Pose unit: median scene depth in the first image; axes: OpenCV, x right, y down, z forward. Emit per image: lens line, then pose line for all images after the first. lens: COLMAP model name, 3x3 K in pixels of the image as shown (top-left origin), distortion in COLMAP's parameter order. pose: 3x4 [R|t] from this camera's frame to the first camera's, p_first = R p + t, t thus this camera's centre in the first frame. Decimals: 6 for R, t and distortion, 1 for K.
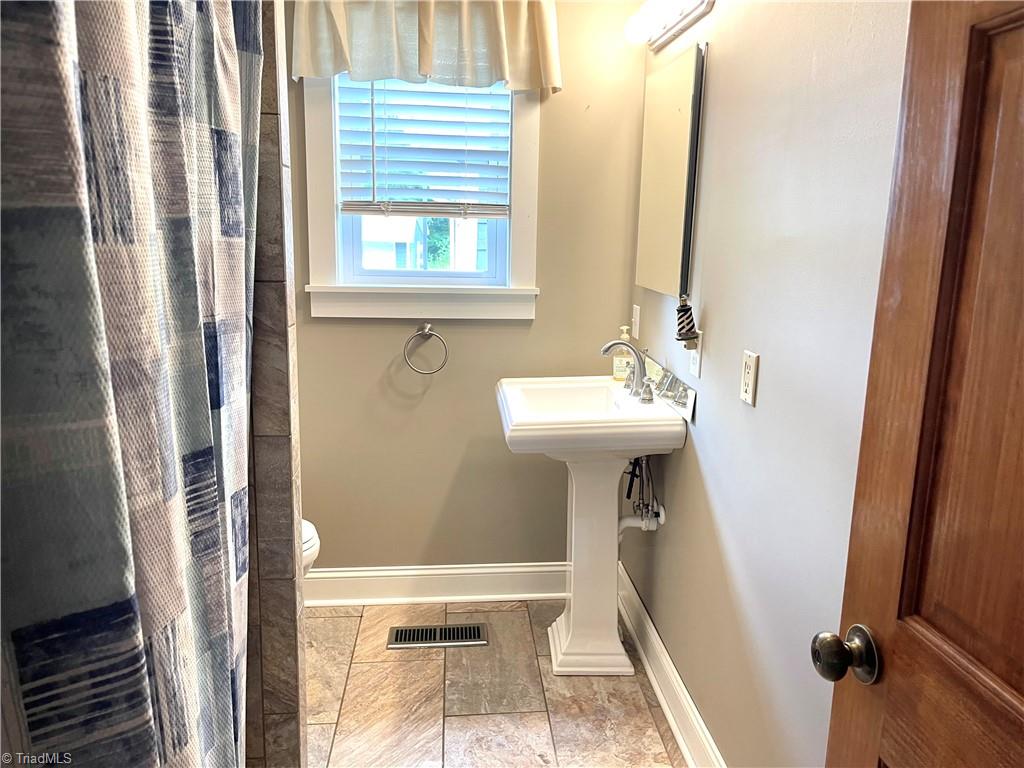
lens RADIAL K [[783.9, 0, 518.0], [0, 783.9, 381.9], [0, 0, 1]] dist [0.053008, -0.052312]
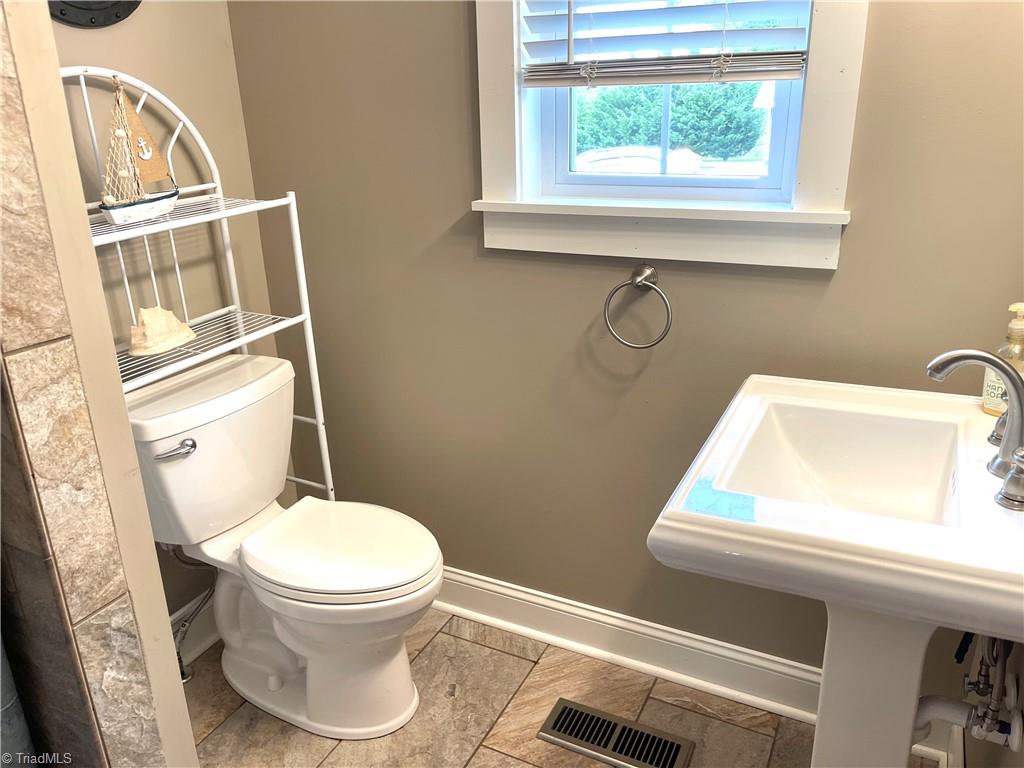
lens RADIAL K [[783.9, 0, 506.6], [0, 783.9, 385.9], [0, 0, 1]] dist [0.053008, -0.052312]
pose [[0.845710, 0.141852, -0.514445, 0.121909], [-0.053777, 0.981770, 0.182306, -0.089304], [0.530927, -0.126513, 0.837921, 0.414102]]
